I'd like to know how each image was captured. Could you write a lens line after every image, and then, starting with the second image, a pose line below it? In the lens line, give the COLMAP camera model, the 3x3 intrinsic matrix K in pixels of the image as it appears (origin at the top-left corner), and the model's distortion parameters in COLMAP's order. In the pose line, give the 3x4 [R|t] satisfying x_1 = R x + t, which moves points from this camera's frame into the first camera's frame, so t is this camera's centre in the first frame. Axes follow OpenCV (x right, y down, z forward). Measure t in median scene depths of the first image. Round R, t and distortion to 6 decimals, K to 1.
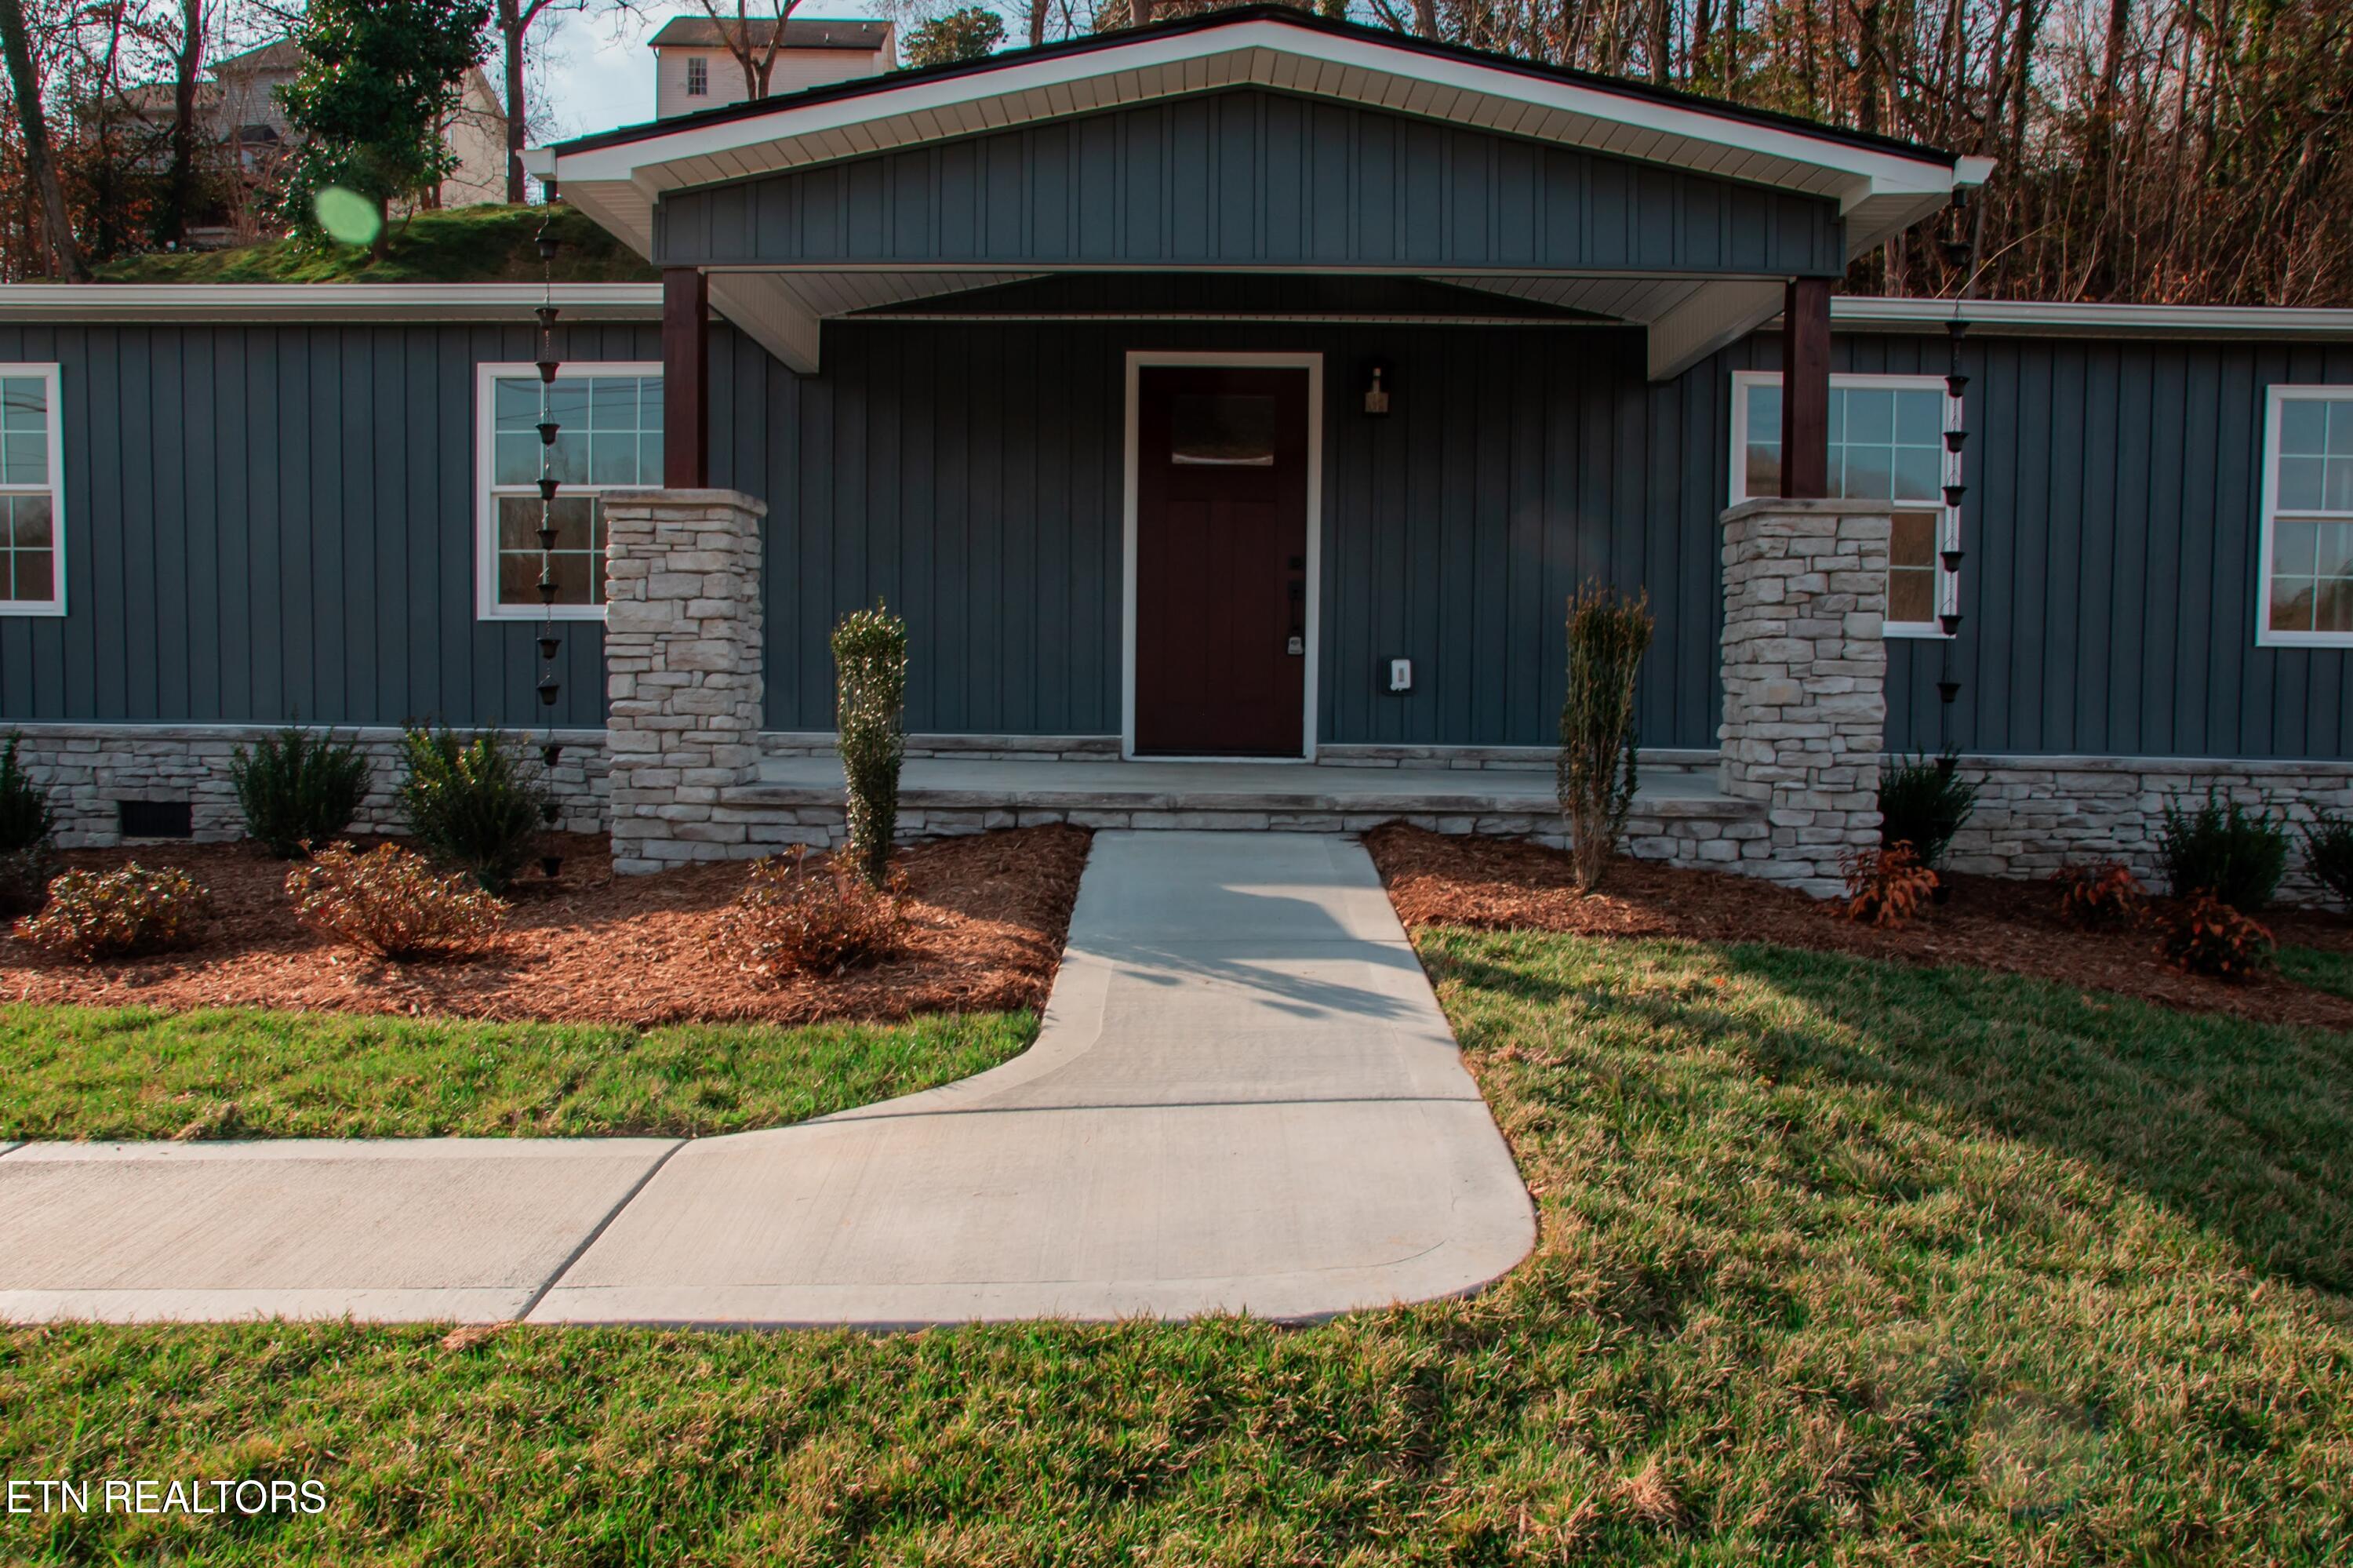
lens RADIAL K [[1766.3, 0, 1161.0], [0, 1766.3, 802.8], [0, 0, 1]] dist [-0.131668, 0.115056]
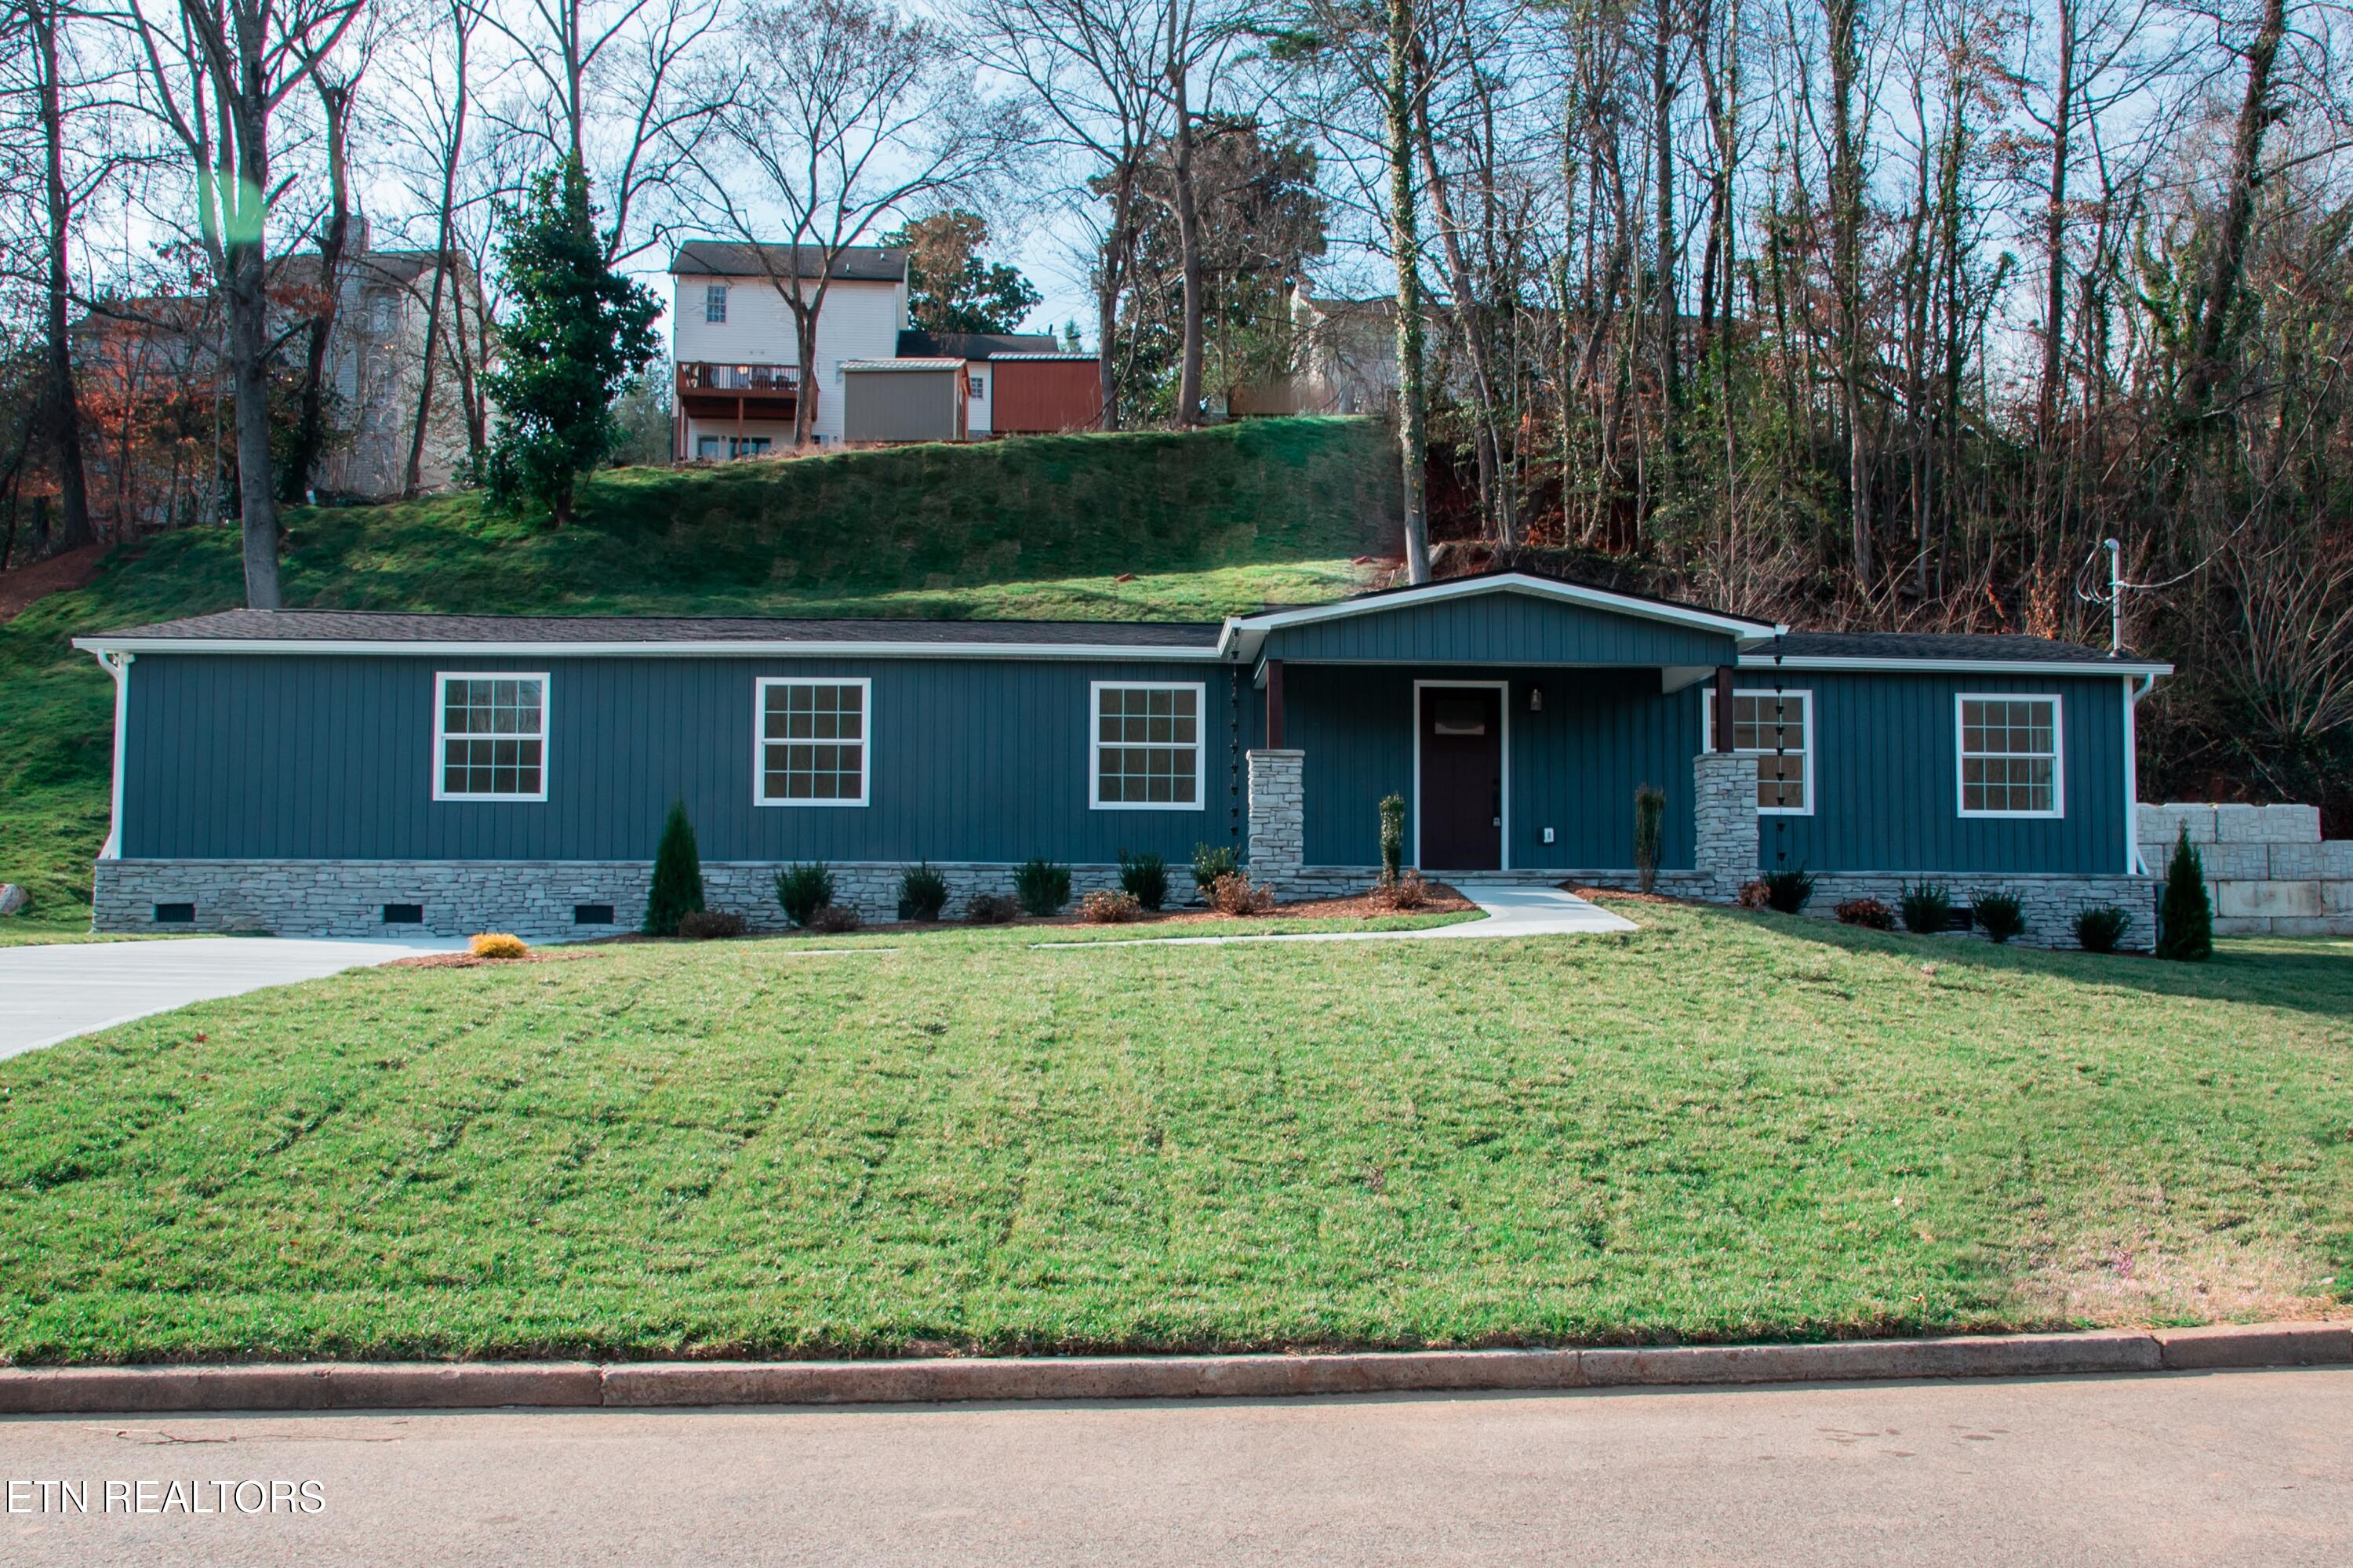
lens RADIAL K [[2148.3, 0, 1265.0], [0, 2148.3, 828.5], [0, 0, 1]] dist [-0.110622, 0.095813]
pose [[0.996761, -0.003279, 0.080359, -0.544652], [0.013012, 0.992580, -0.120899, 0.300413], [-0.079366, 0.121553, 0.989407, -2.006745]]
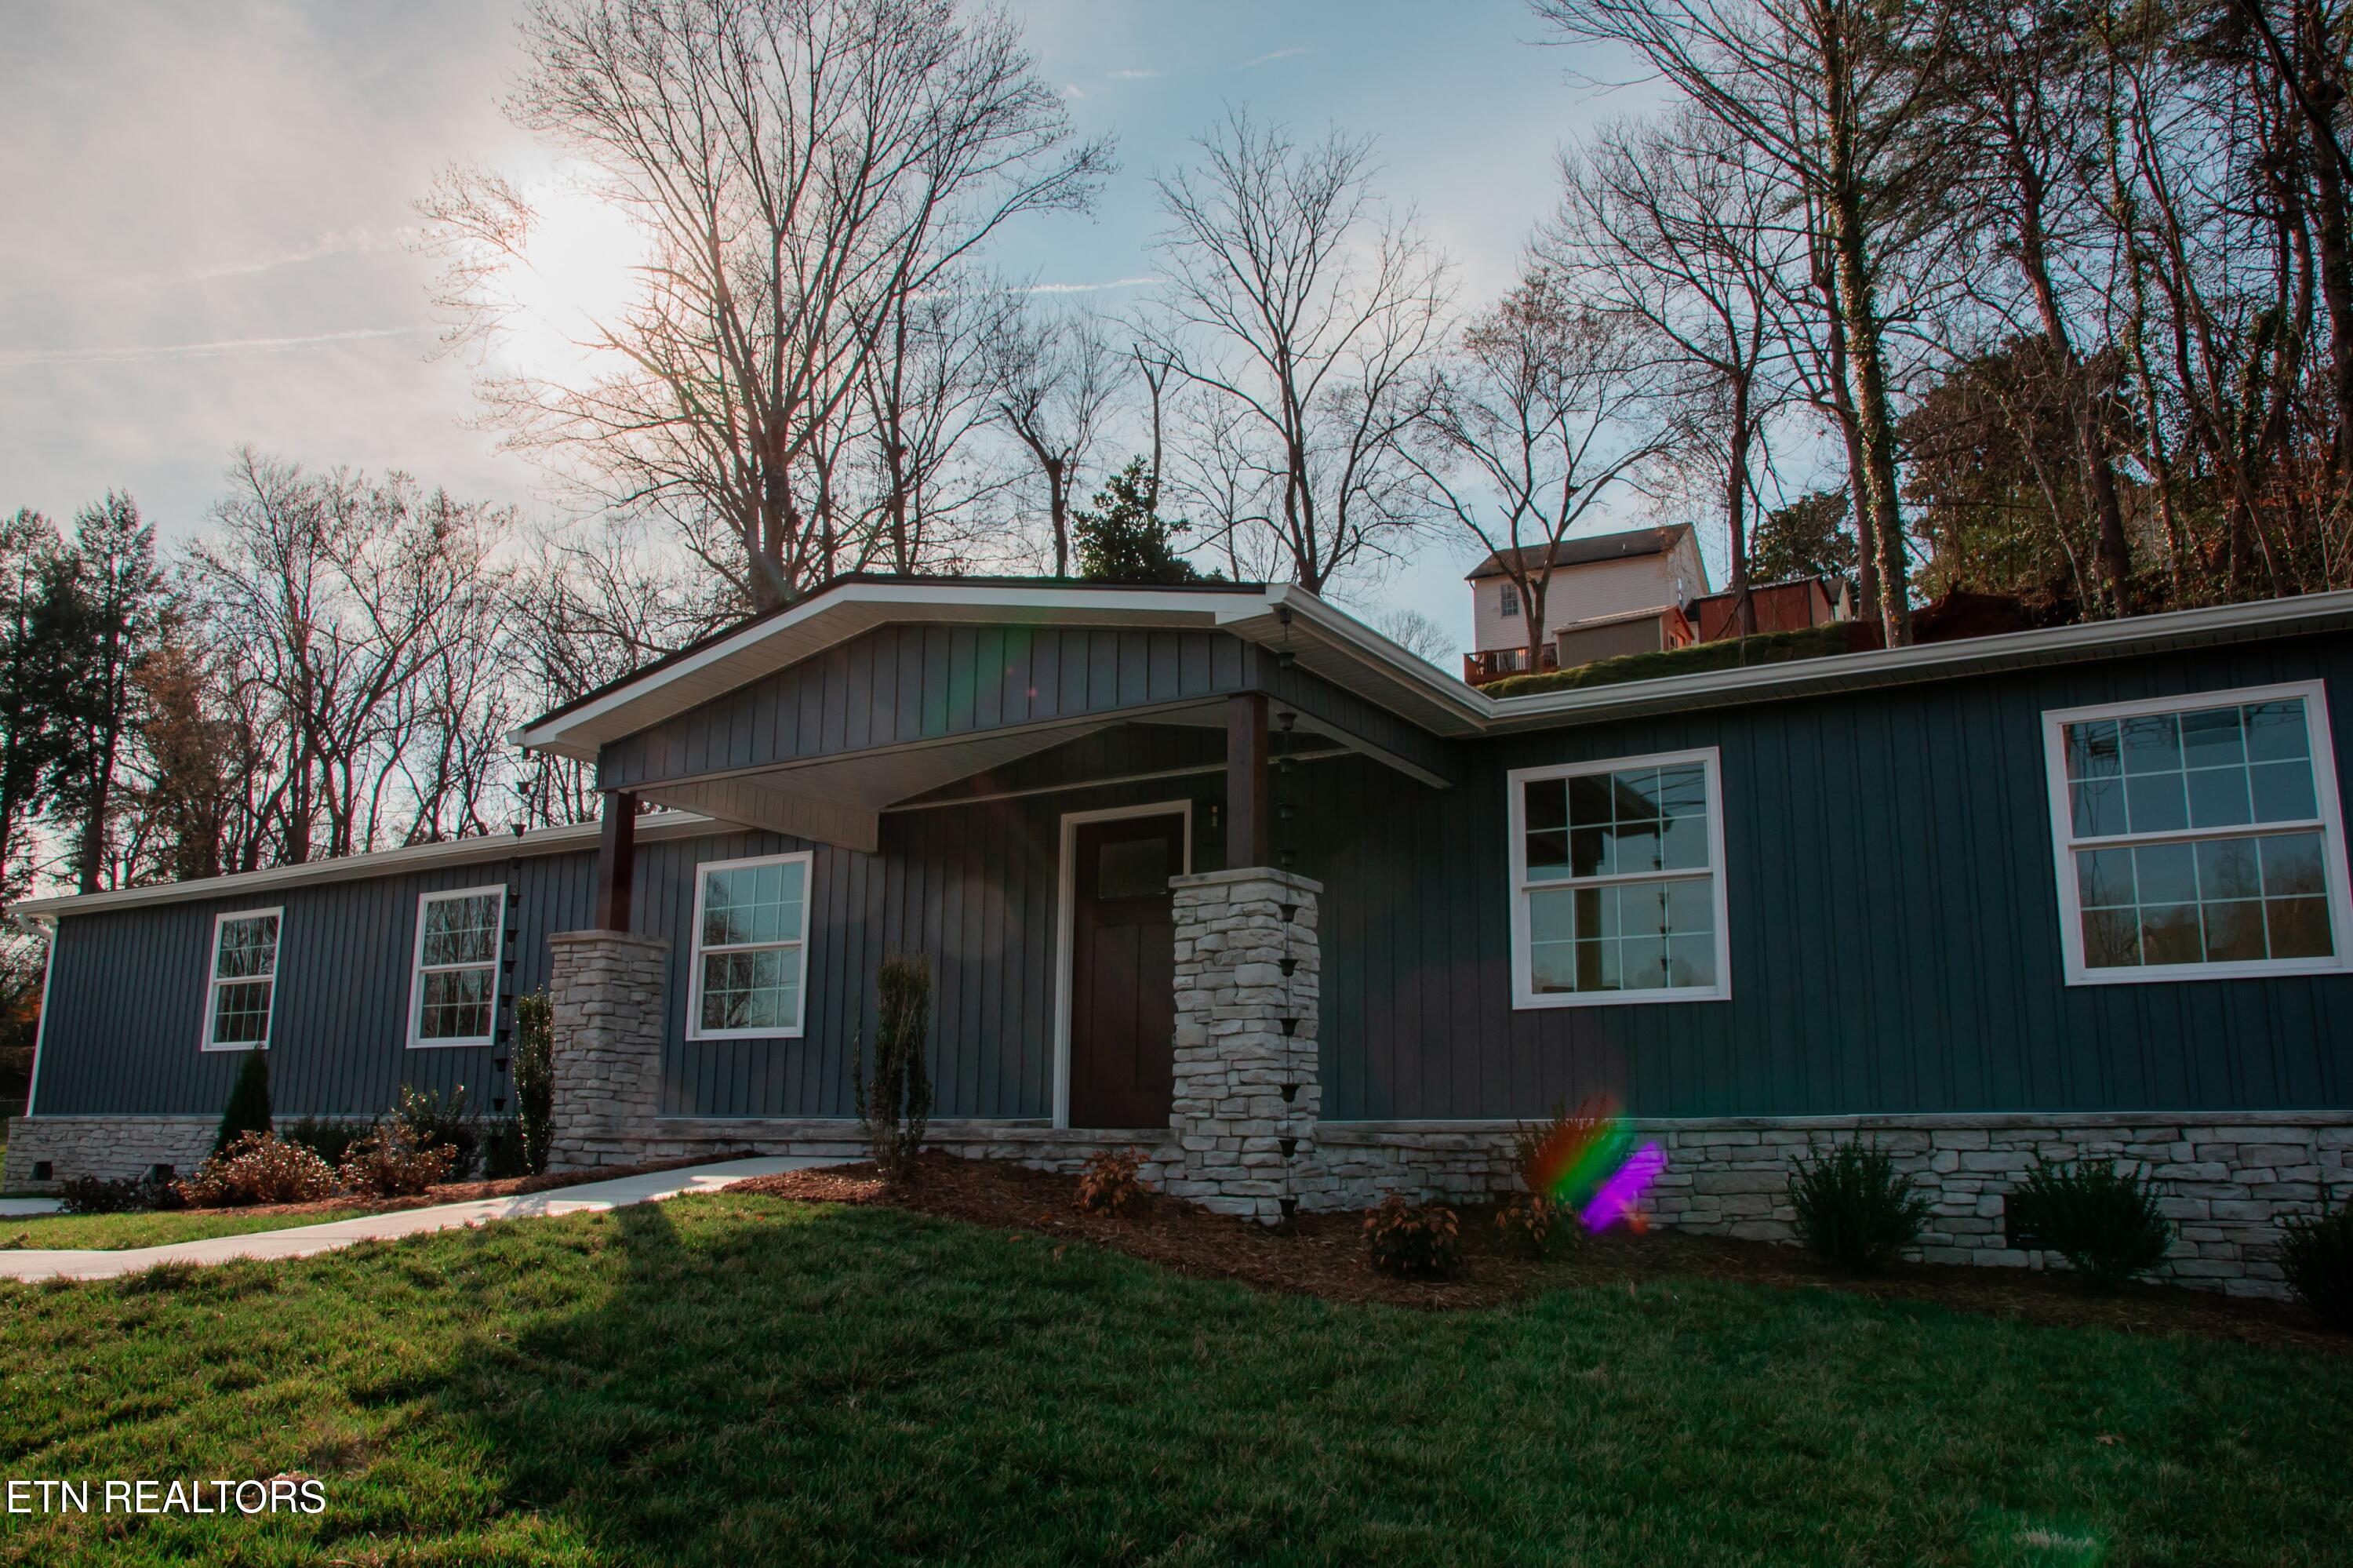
lens RADIAL K [[1766.3, 0, 1179.0], [0, 1766.3, 828.6], [0, 0, 1]] dist [-0.131668, 0.115056]
pose [[0.861235, -0.098895, -0.498492, 0.947285], [-0.035189, 0.966925, -0.252622, 0.101679], [0.506988, 0.235108, 0.829269, -0.029238]]
